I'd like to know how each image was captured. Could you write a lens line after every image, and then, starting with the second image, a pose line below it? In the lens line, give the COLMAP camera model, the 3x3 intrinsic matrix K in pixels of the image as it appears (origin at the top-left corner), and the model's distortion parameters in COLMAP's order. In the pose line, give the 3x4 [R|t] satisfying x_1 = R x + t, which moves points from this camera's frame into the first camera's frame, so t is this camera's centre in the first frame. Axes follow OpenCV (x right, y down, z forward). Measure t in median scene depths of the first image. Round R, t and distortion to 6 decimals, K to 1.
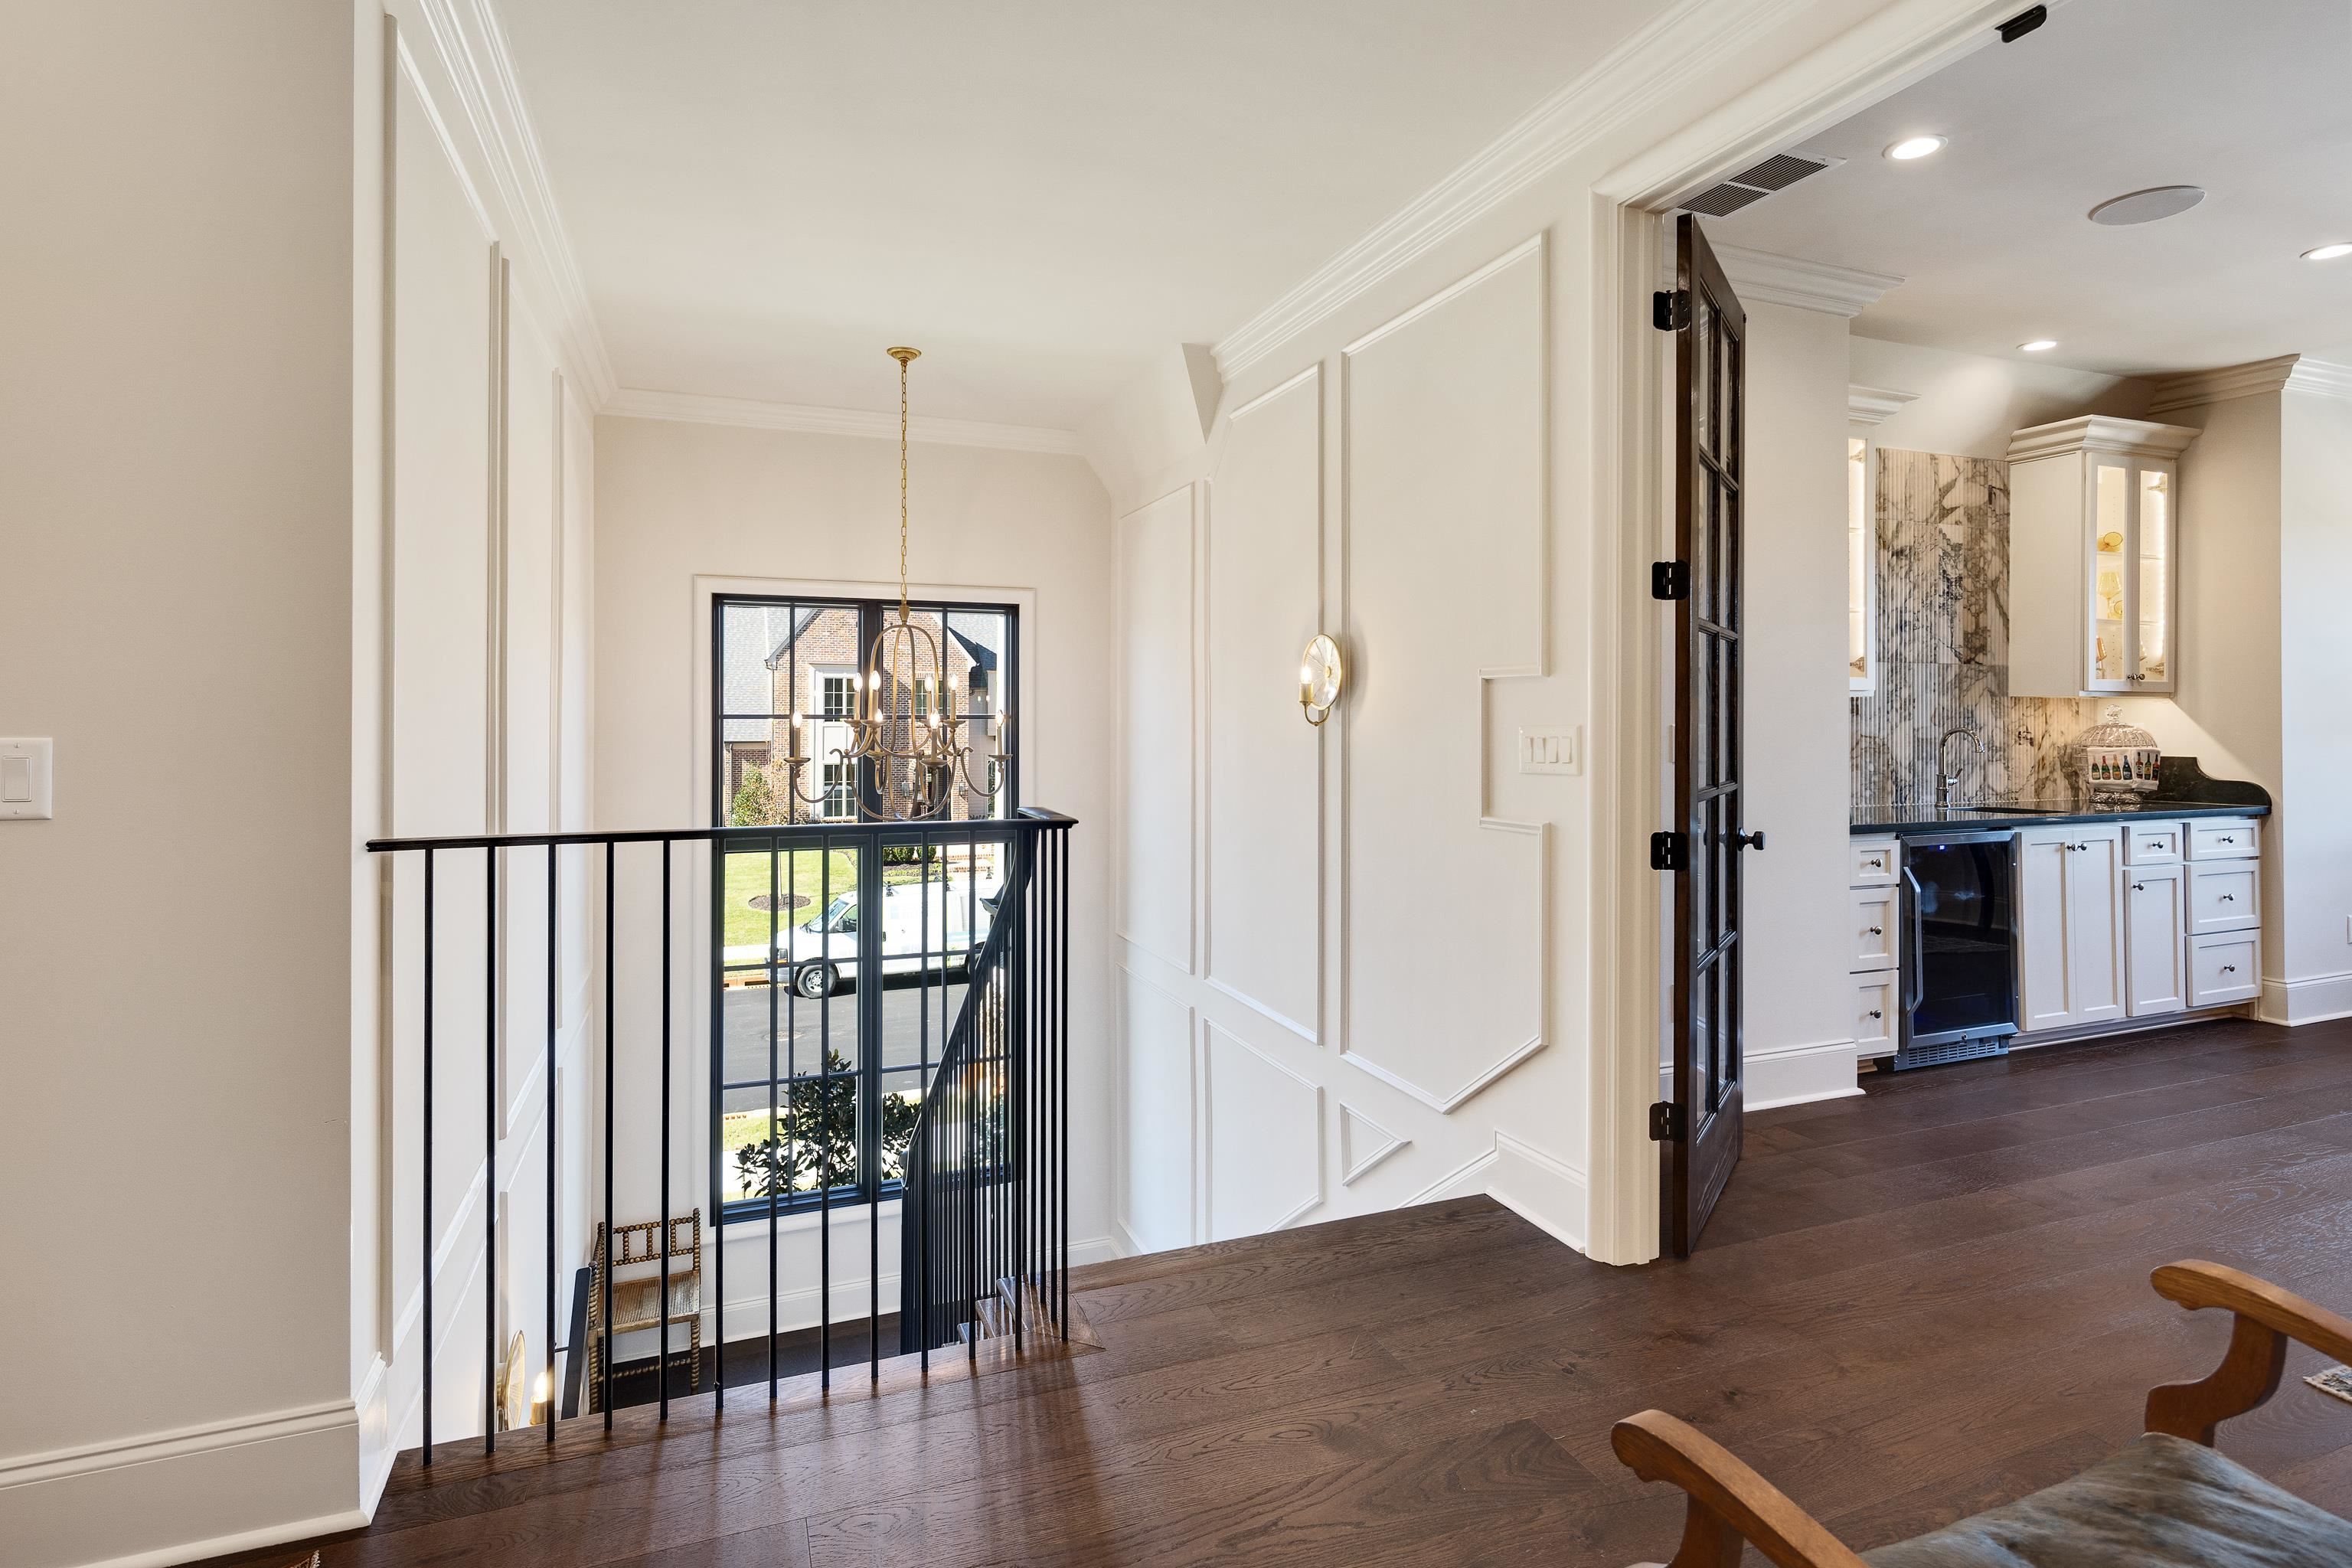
lens RADIAL K [[1139.5, 0, 1169.2], [0, 1139.5, 706.3], [0, 0, 1]] dist [-0.000155, -0.000062]
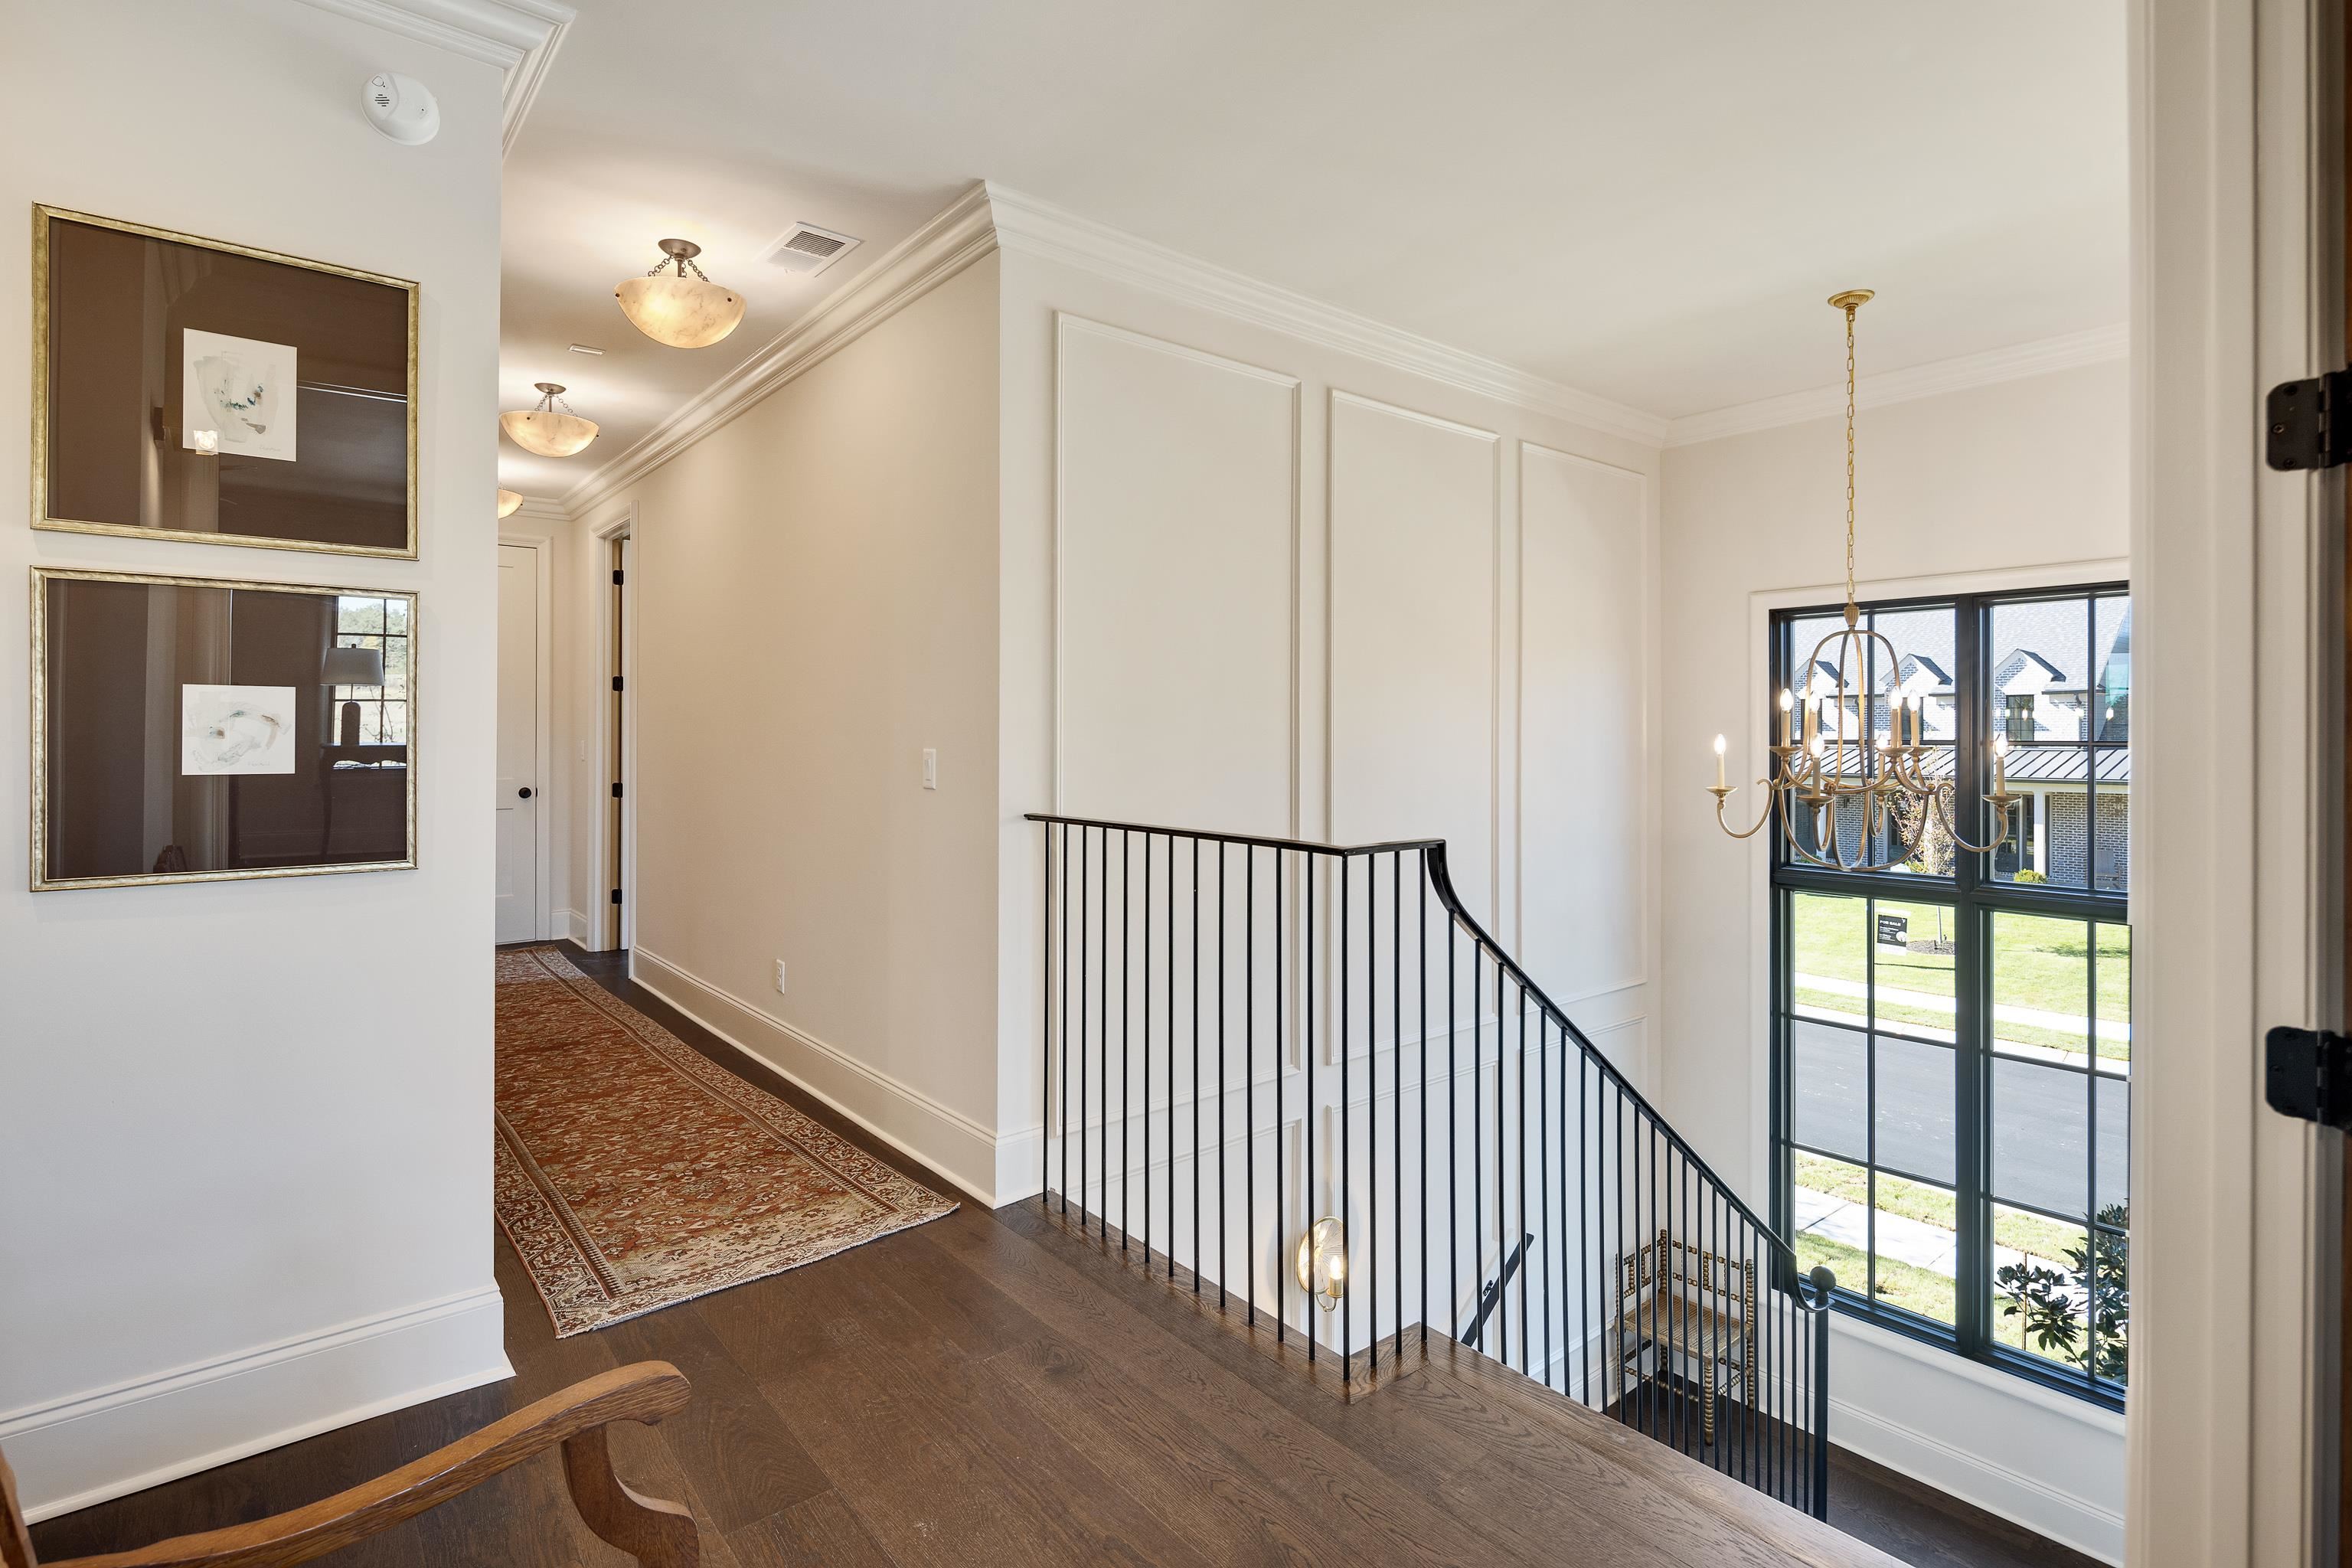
lens RADIAL K [[1161.3, 0, 1174.4], [0, 1161.3, 731.1], [0, 0, 1]] dist [0.000238, -0.000063]
pose [[0.309918, -0.002942, -0.950759, 0.407648], [0.002865, 0.999994, -0.002161, 0.000630], [0.950759, -0.002054, 0.309924, 0.279800]]
